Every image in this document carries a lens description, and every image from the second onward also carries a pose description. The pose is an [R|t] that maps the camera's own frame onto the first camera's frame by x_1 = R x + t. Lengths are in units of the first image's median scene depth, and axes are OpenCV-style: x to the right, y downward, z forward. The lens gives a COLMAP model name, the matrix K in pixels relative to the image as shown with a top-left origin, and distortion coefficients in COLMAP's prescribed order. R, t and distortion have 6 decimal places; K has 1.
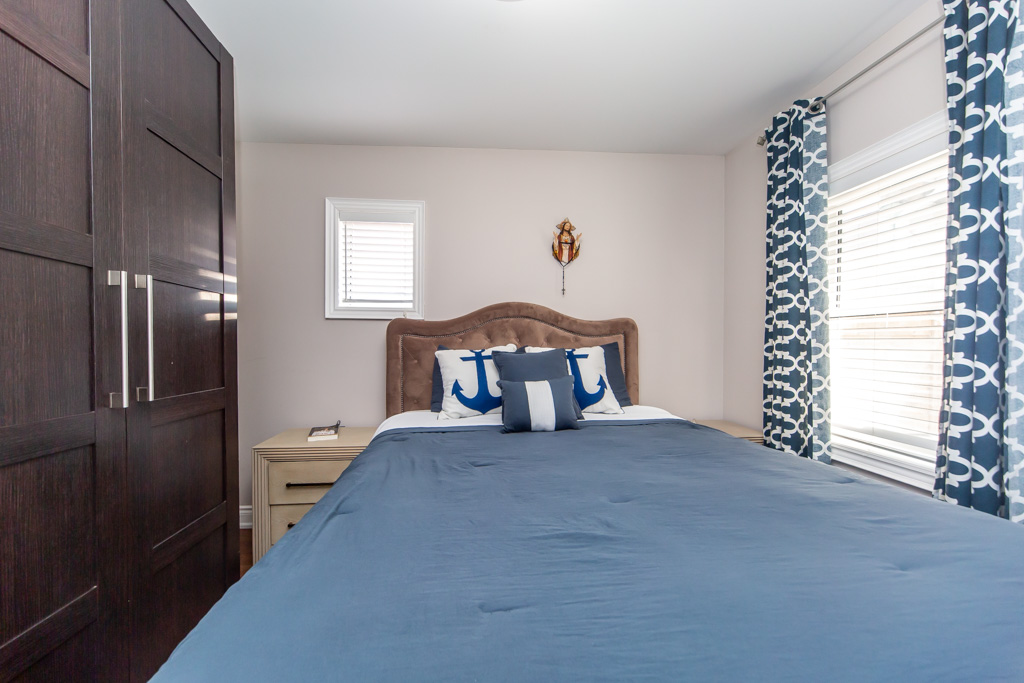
lens RADIAL K [[357.2, 0, 518.5], [0, 357.2, 350.3], [0, 0, 1]] dist [0.006674, -0.001200]
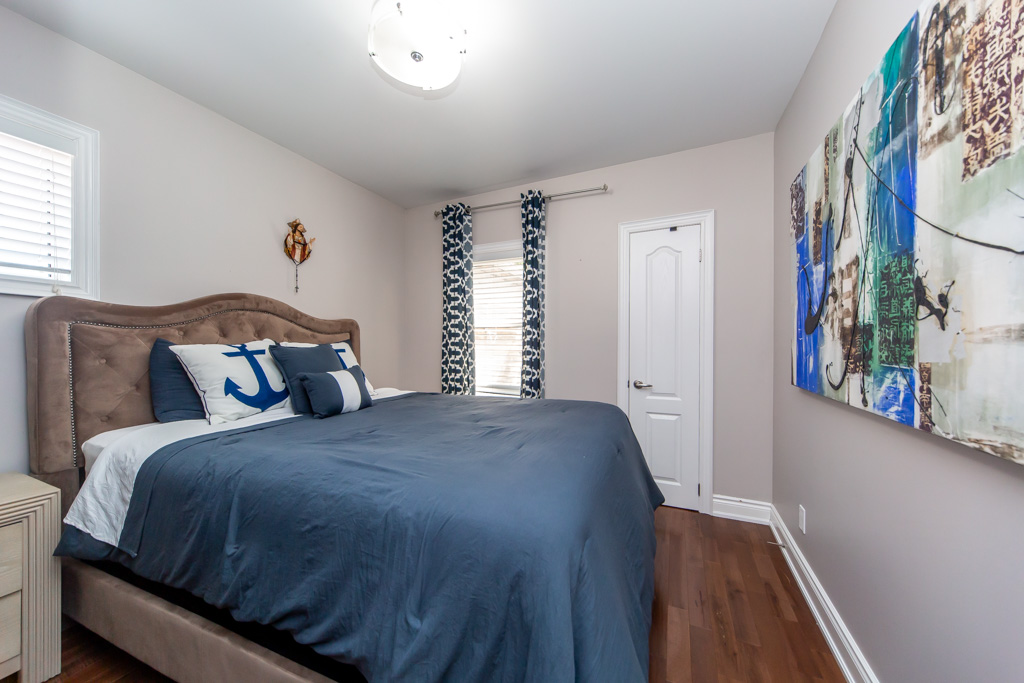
lens RADIAL K [[357.2, 0, 505.3], [0, 357.2, 349.4], [0, 0, 1]] dist [0.006674, -0.001200]
pose [[0.495429, -0.005635, 0.868630, -0.617079], [0.010918, 0.999940, 0.000259, 0.019721], [-0.868580, 0.009355, 0.495461, -0.044274]]
